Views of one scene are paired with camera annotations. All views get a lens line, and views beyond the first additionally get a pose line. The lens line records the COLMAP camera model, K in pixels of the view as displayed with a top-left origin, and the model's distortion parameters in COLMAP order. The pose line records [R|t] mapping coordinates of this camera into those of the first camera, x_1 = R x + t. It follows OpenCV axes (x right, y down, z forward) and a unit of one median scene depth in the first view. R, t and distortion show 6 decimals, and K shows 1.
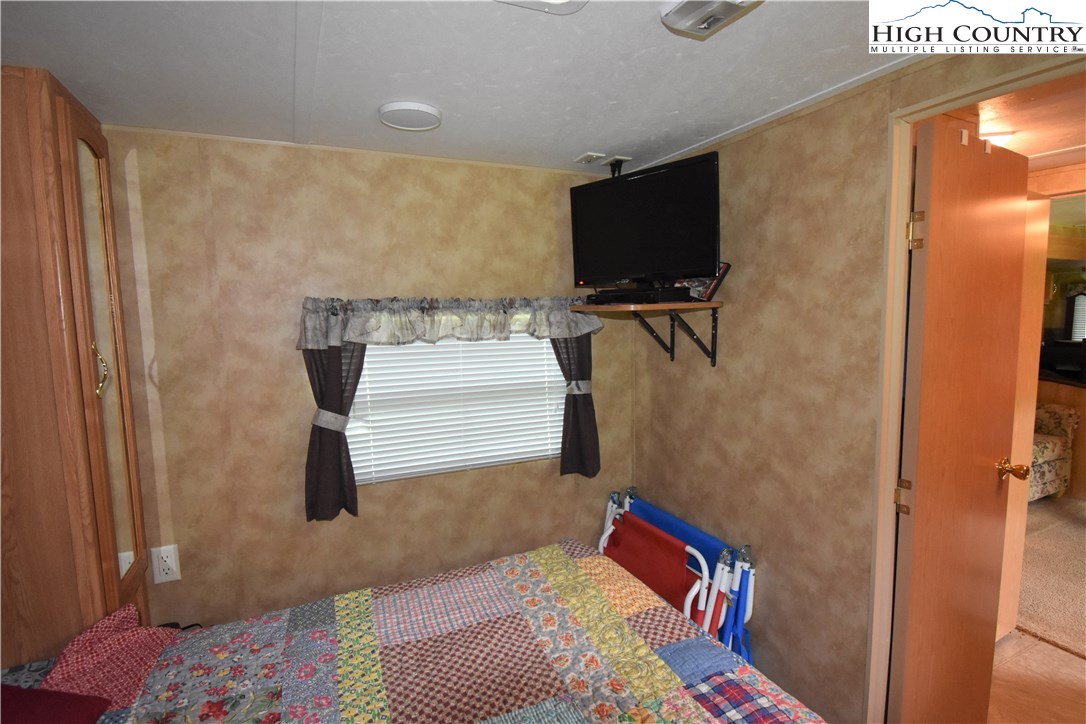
lens RADIAL K [[552.7, 0, 546.6], [0, 552.7, 365.3], [0, 0, 1]] dist [-0.002539, -0.007375]
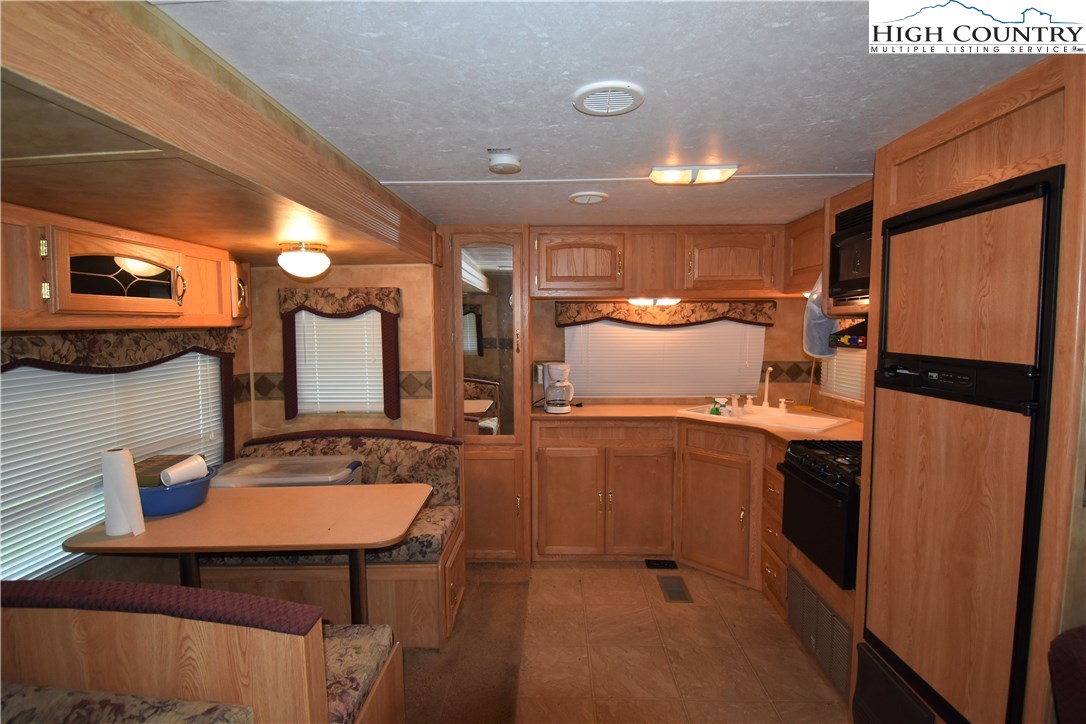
lens RADIAL K [[552.7, 0, 550.2], [0, 552.7, 361.6], [0, 0, 1]] dist [-0.002539, -0.007375]
pose [[0.449248, -0.040794, 0.892475, 0.776938], [0.089779, 0.995962, 0.000331, -0.073132], [-0.888884, 0.079977, 0.451097, 0.705018]]
